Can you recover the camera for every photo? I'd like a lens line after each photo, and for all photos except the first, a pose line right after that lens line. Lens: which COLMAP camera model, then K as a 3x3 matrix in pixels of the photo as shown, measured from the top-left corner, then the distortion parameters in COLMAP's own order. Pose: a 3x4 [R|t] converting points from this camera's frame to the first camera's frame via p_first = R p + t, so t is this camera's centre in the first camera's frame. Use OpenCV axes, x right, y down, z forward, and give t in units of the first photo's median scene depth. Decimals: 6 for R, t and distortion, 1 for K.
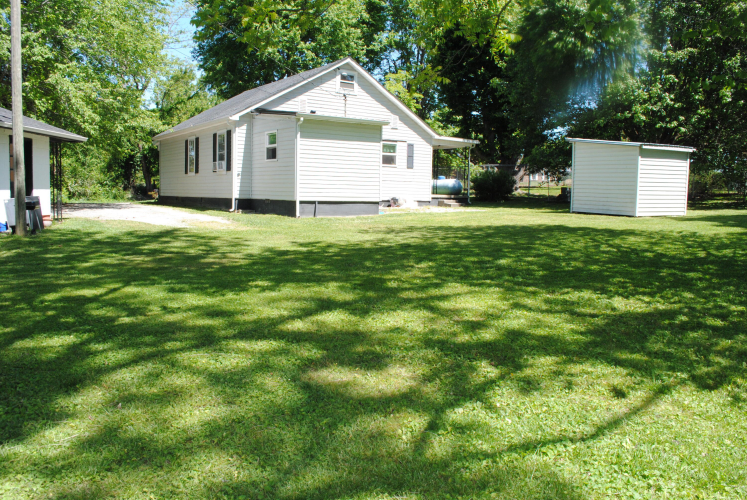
lens RADIAL K [[591.5, 0, 373.1], [0, 591.5, 251.9], [0, 0, 1]] dist [-0.086489, 0.011525]
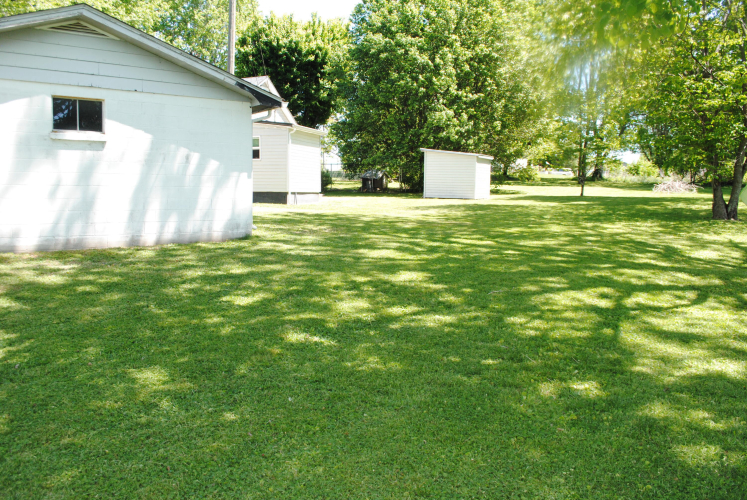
lens RADIAL K [[591.5, 0, 373.7], [0, 591.5, 252.3], [0, 0, 1]] dist [-0.086489, 0.011525]
pose [[0.805295, -0.068484, 0.588906, -0.671532], [0.063467, 0.997556, 0.029218, 0.018948], [-0.589468, 0.013848, 0.807673, -0.145717]]
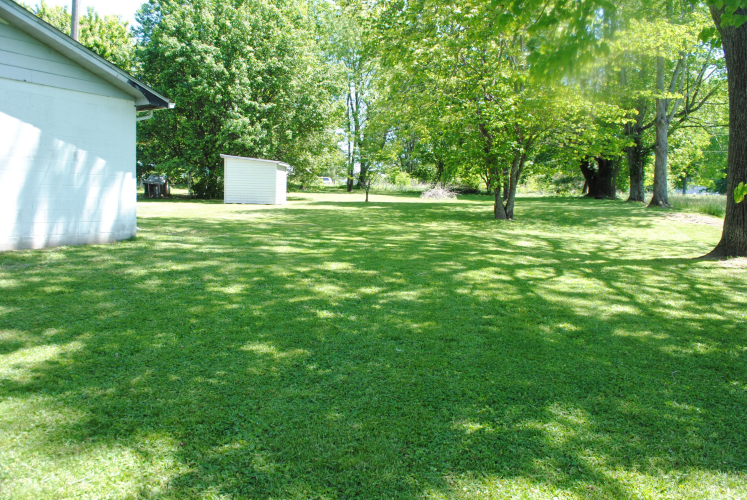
lens RADIAL K [[591.5, 0, 372.8], [0, 591.5, 245.6], [0, 0, 1]] dist [-0.086489, 0.011525]
pose [[0.480880, -0.070051, 0.873983, -0.821804], [0.081274, 0.996073, 0.035118, 0.018969], [-0.873011, 0.054145, 0.484685, -0.069576]]
